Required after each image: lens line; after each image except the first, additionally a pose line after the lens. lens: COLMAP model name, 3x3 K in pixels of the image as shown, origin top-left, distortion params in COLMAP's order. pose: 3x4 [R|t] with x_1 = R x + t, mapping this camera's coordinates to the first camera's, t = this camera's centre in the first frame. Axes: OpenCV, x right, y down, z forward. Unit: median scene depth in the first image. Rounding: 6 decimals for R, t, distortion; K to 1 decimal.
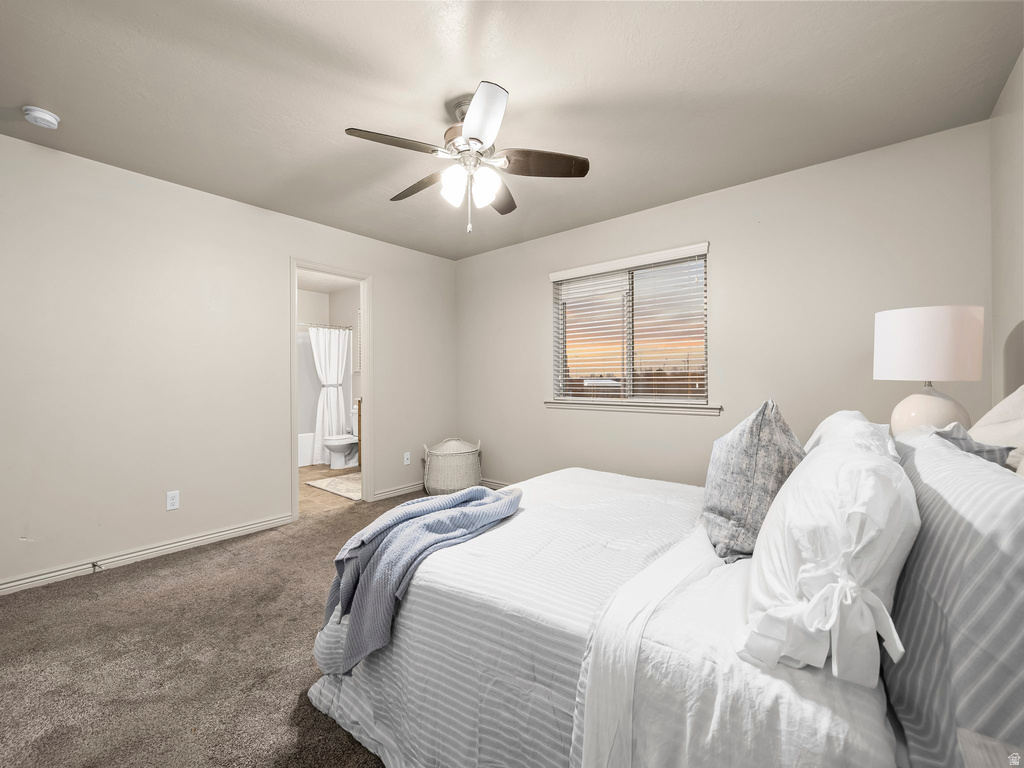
lens RADIAL K [[434.0, 0, 509.1], [0, 434.0, 380.2], [0, 0, 1]] dist [-0.000580, 0.000315]
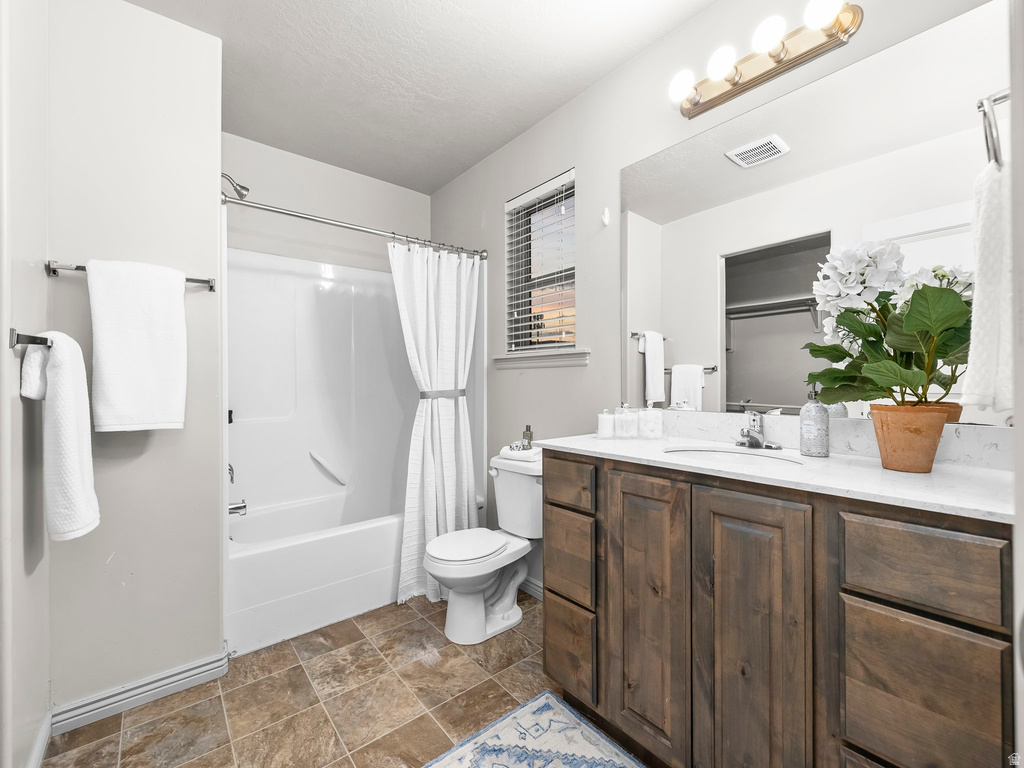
lens RADIAL K [[434.0, 0, 509.1], [0, 434.0, 380.2], [0, 0, 1]] dist [-0.000580, 0.000315]
pose [[0.985320, -0.000916, -0.170716, -0.292072], [-0.000174, 0.999980, -0.006373, 0.002429], [0.170718, 0.006310, 0.985300, 0.644472]]
